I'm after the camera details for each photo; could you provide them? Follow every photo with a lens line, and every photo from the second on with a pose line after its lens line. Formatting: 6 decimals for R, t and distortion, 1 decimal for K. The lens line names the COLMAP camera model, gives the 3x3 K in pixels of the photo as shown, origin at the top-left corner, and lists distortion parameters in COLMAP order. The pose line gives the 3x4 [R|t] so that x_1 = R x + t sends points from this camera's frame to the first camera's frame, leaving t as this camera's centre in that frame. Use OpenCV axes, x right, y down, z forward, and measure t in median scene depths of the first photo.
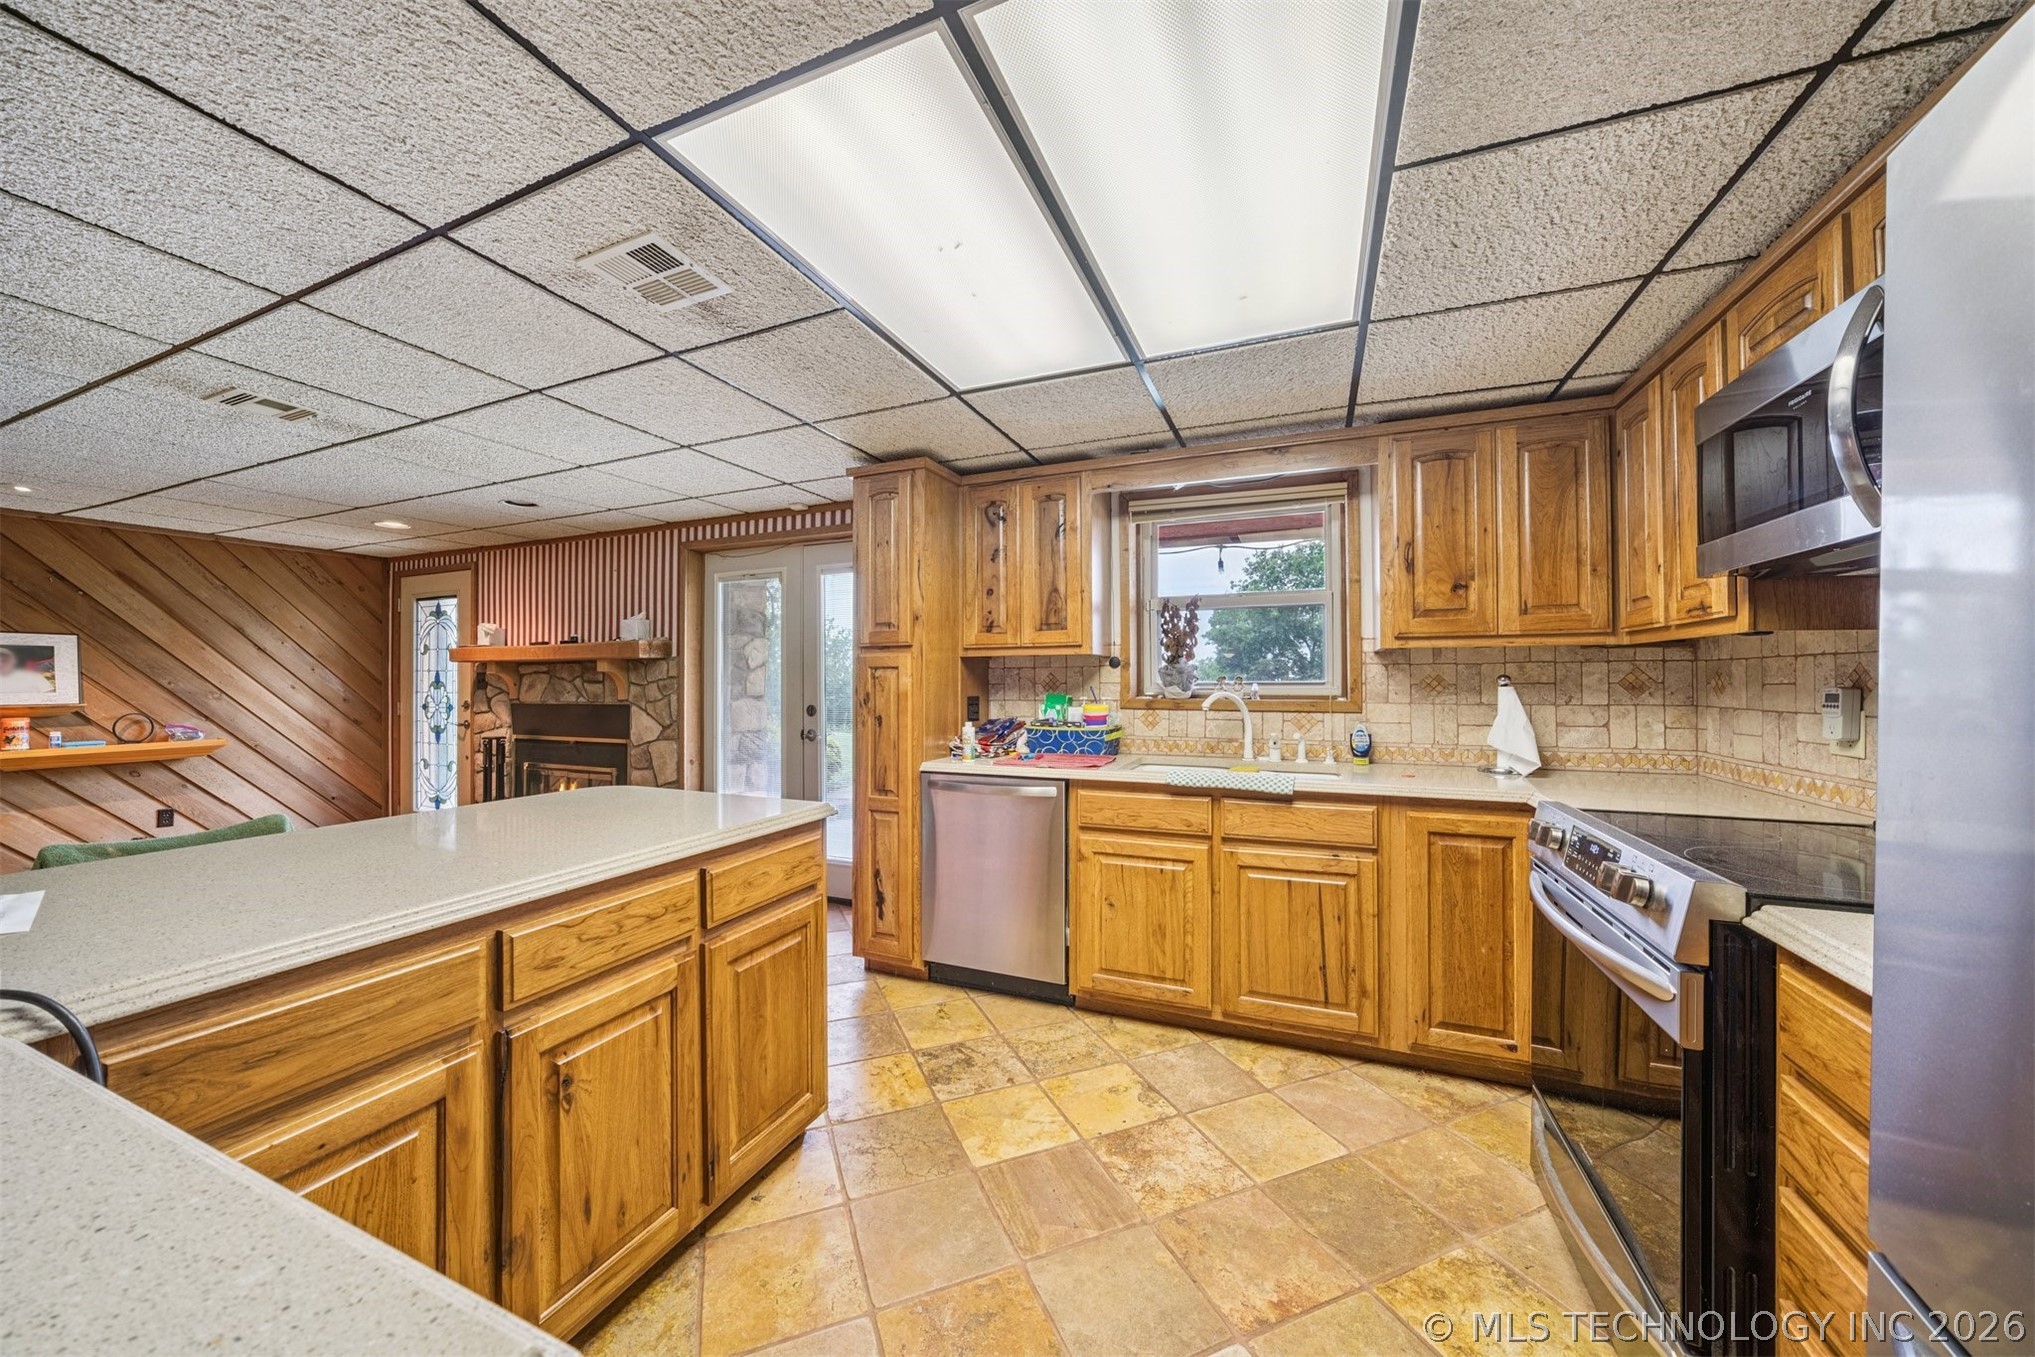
lens RADIAL K [[710.1, 0, 1004.9], [0, 710.1, 669.4], [0, 0, 1]] dist [-0.028478, 0.007501]
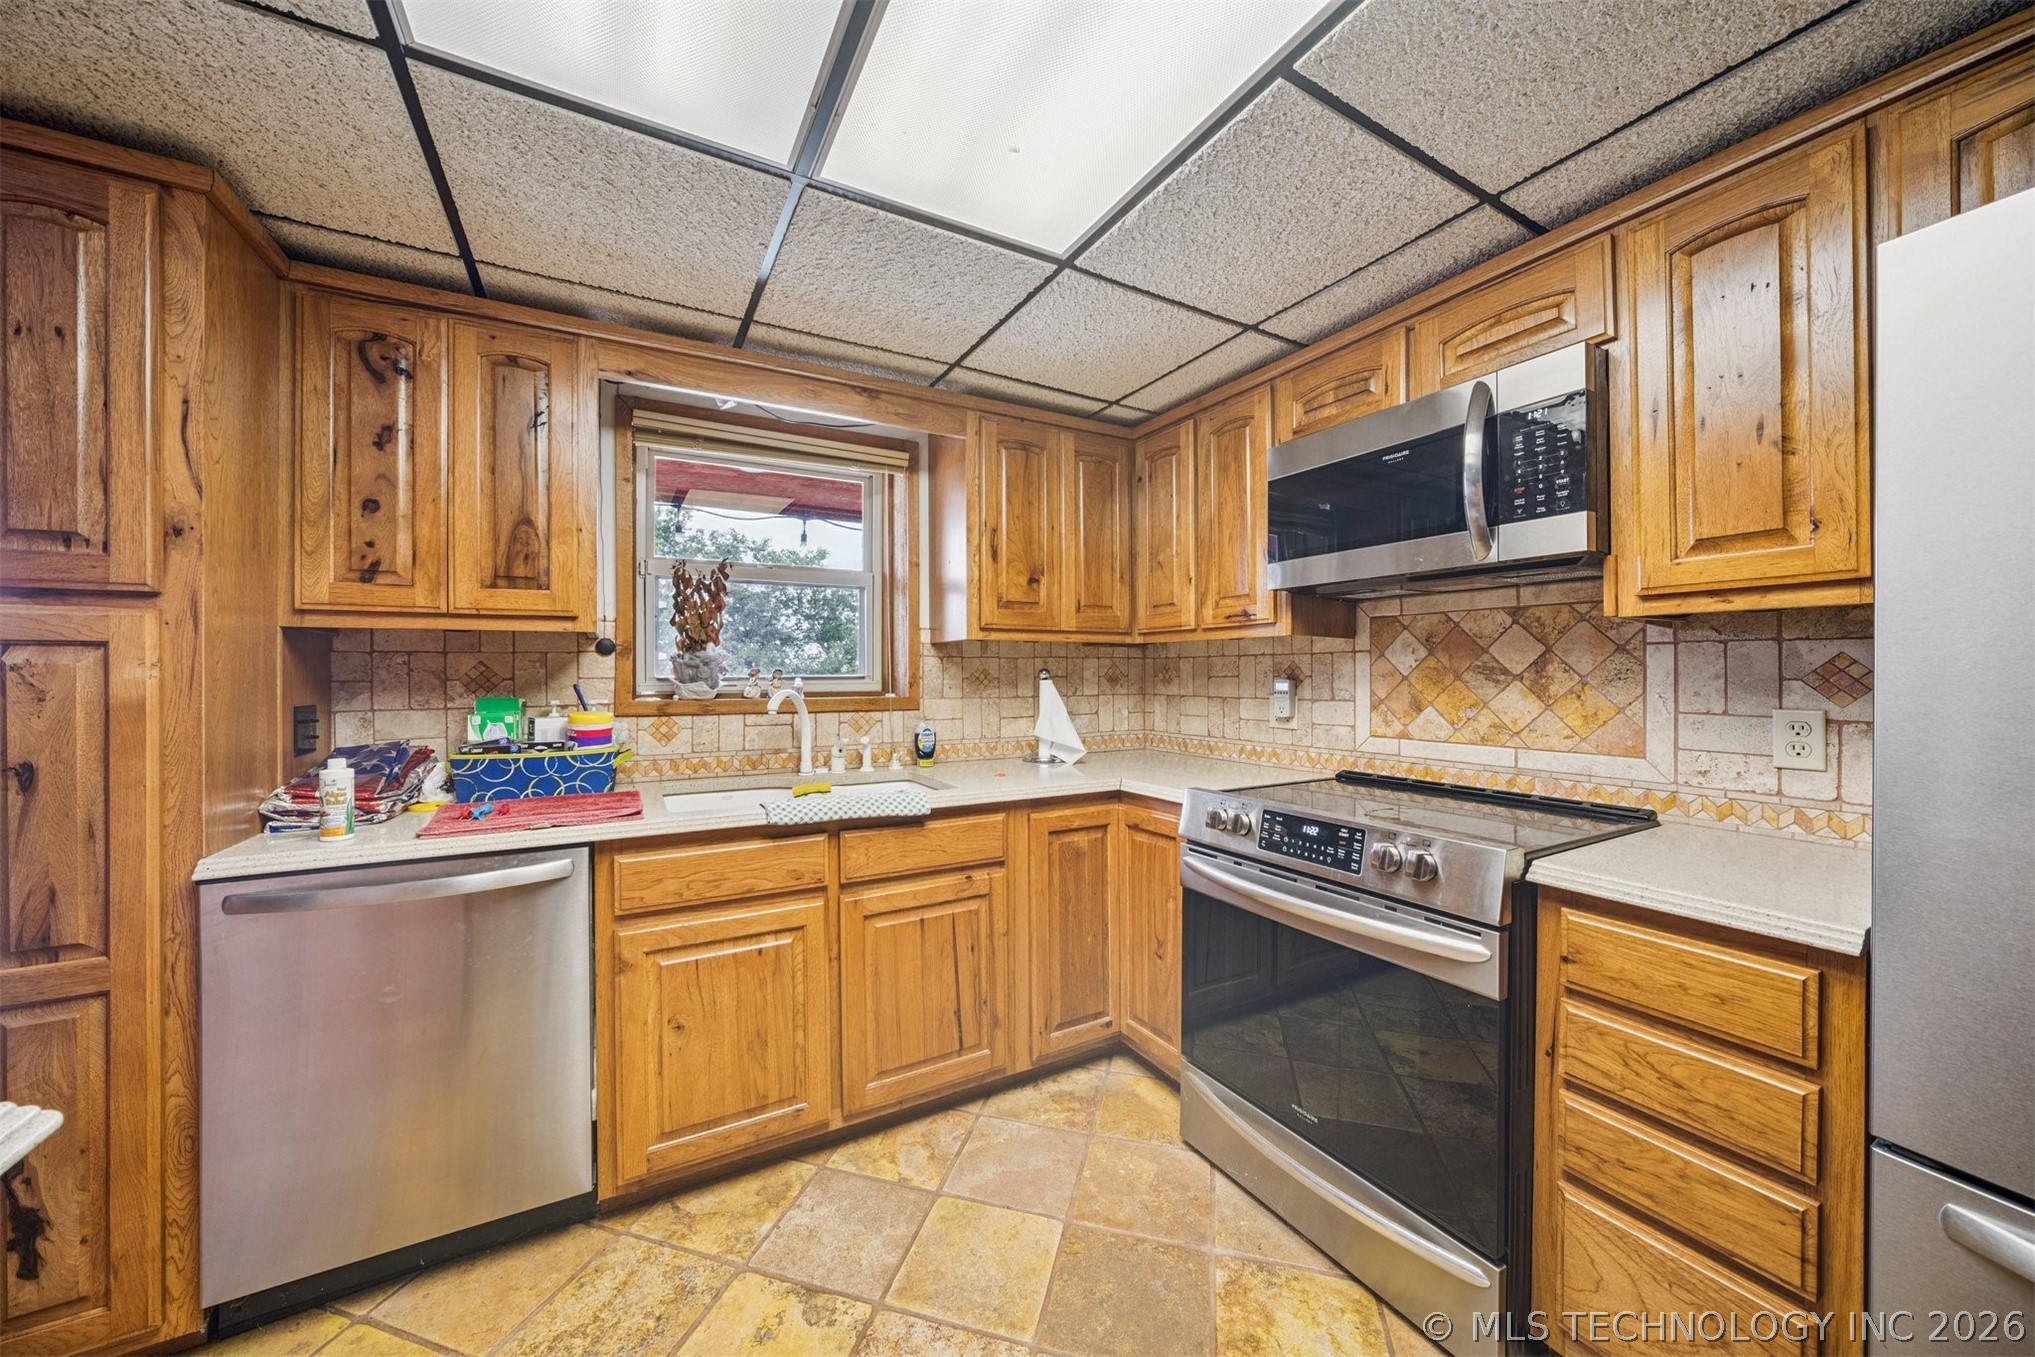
lens RADIAL K [[710.1, 0, 1004.9], [0, 710.1, 669.4], [0, 0, 1]] dist [-0.028478, 0.007501]
pose [[0.615287, 0.004325, 0.788291, -0.146510], [-0.011534, 0.999927, 0.003517, 0.004977], [-0.788219, -0.011256, 0.615292, 0.337125]]
